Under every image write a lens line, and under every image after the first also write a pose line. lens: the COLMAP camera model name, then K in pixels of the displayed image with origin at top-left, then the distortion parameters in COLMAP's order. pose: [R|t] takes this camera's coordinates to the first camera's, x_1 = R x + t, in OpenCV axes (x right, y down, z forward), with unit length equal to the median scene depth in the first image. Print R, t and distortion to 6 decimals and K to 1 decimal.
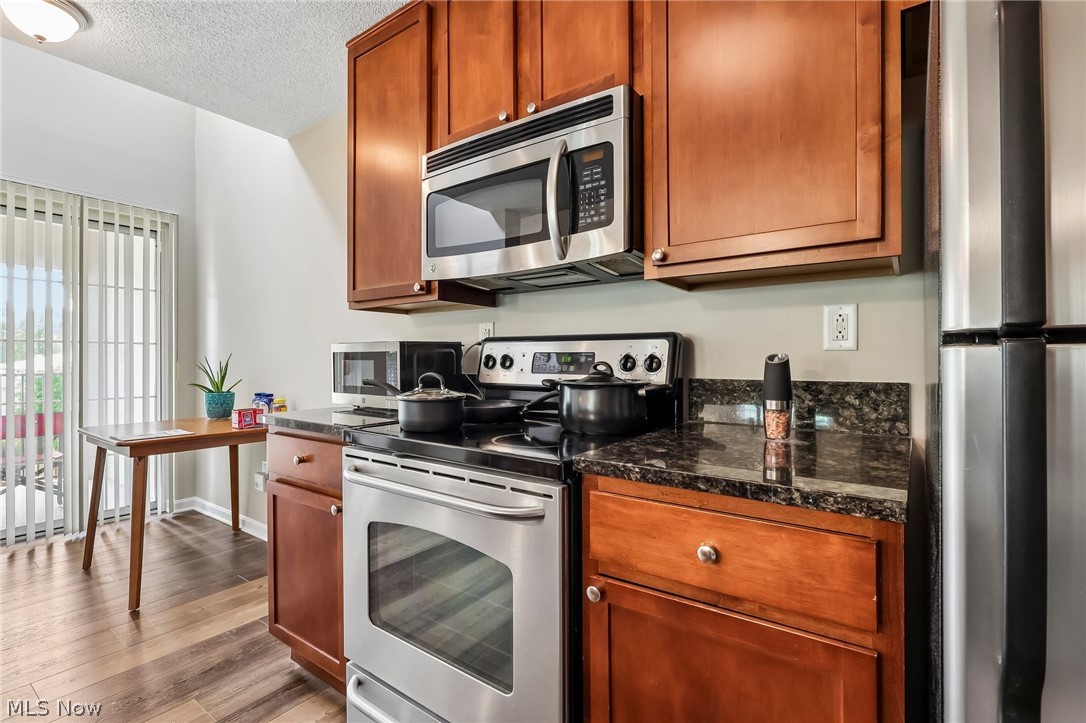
lens RADIAL K [[501.1, 0, 533.7], [0, 501.1, 362.2], [0, 0, 1]] dist [-0.002750, -0.000855]
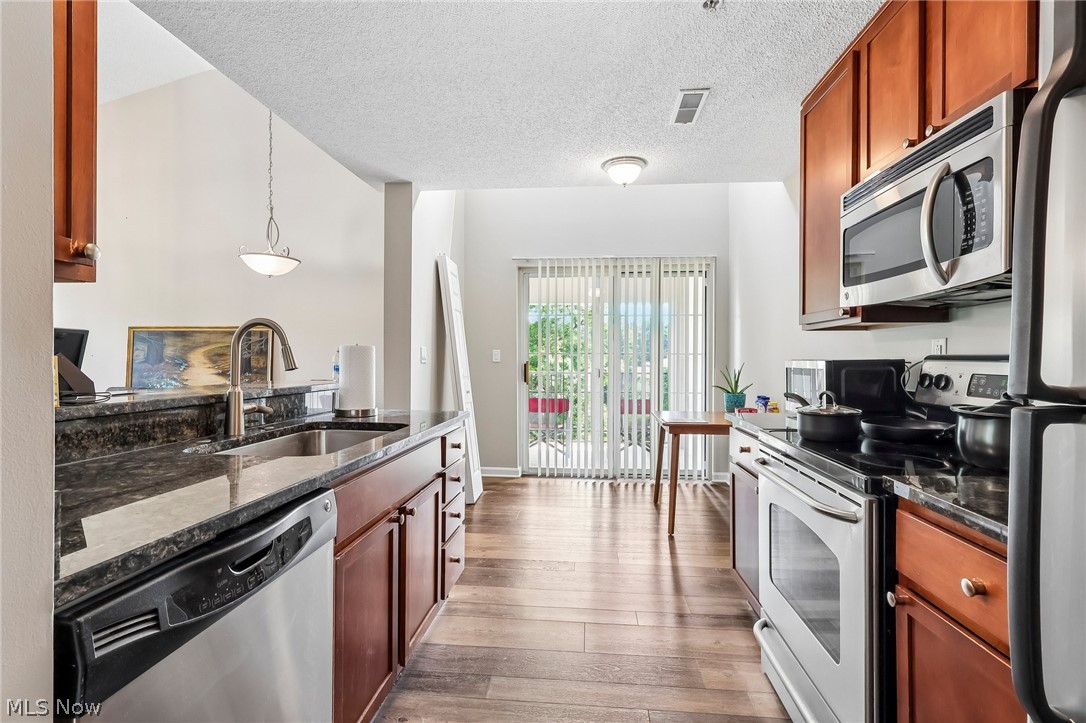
lens RADIAL K [[500.6, 0, 543.0], [0, 500.6, 361.5], [0, 0, 1]] dist [-0.001030, 0.000450]
pose [[0.514088, 0.006395, -0.857714, 0.340929], [-0.005358, 0.999977, 0.004244, -0.036689], [0.857721, 0.002414, 0.514110, -0.126604]]
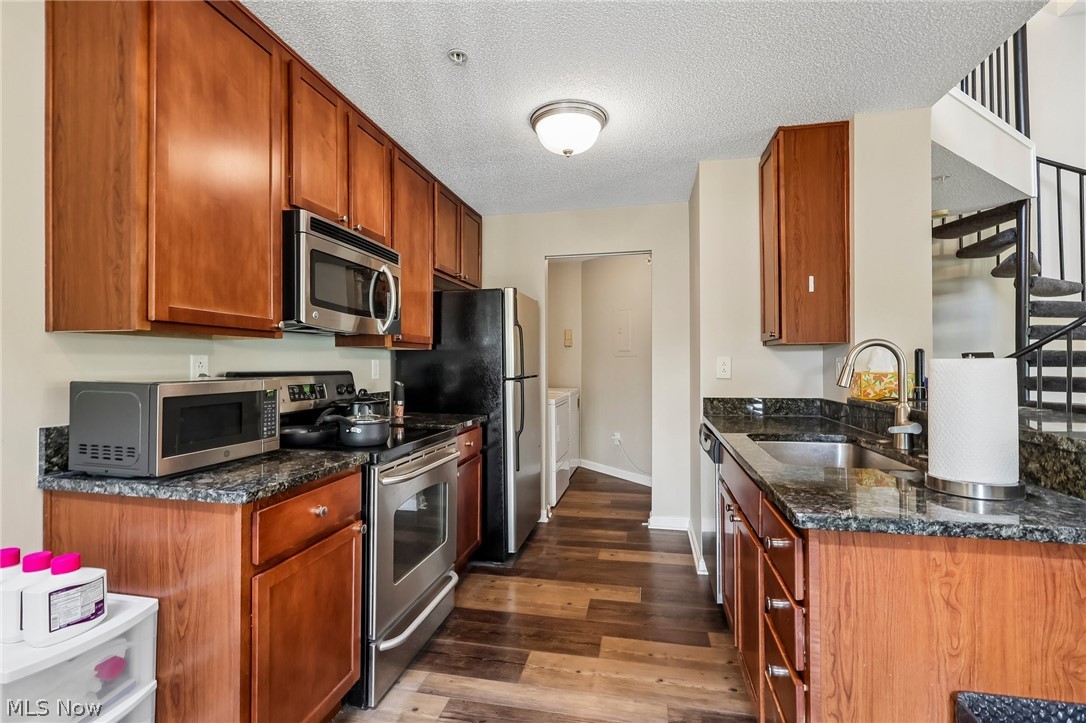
lens RADIAL K [[504.3, 0, 543.7], [0, 504.3, 360.3], [0, 0, 1]] dist [-0.000278, 0.000415]
pose [[-0.407245, 0.007331, 0.913289, -1.231226], [0.006270, 0.999967, -0.005231, -0.062198], [-0.913297, 0.003596, -0.407278, 0.826674]]
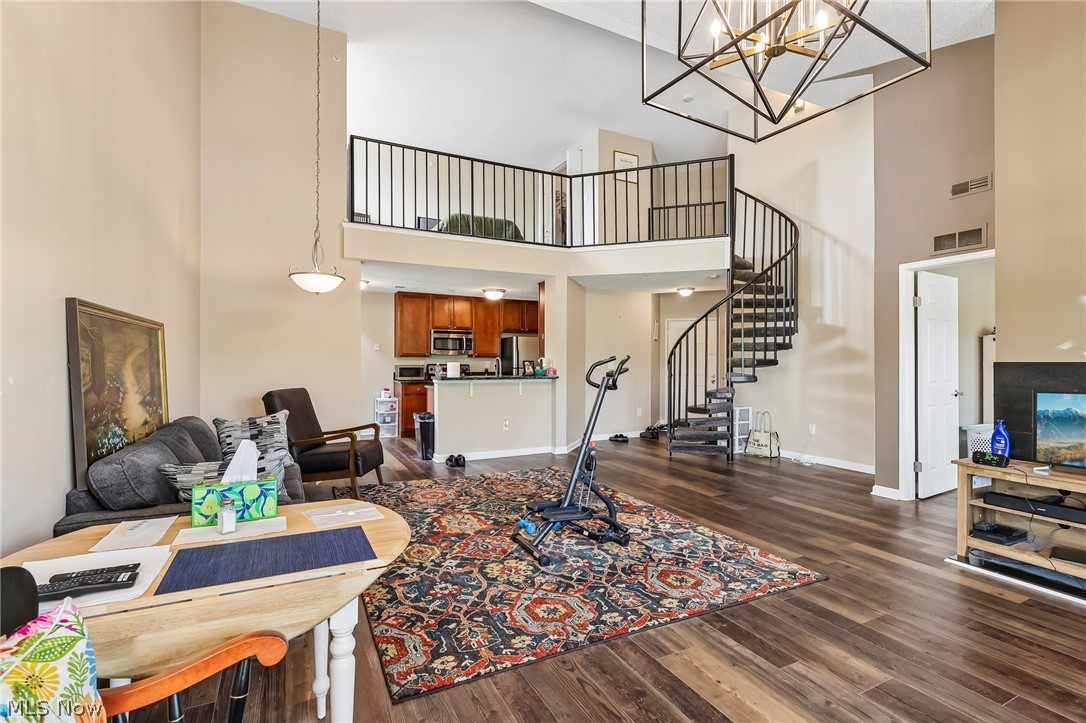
lens RADIAL K [[504.3, 0, 543.7], [0, 504.3, 360.3], [0, 0, 1]] dist [-0.000278, 0.000415]
pose [[0.450404, 0.002290, 0.892822, -3.675055], [-0.002397, 0.999996, -0.001356, -0.076461], [-0.892821, -0.001529, 0.450408, -1.991646]]
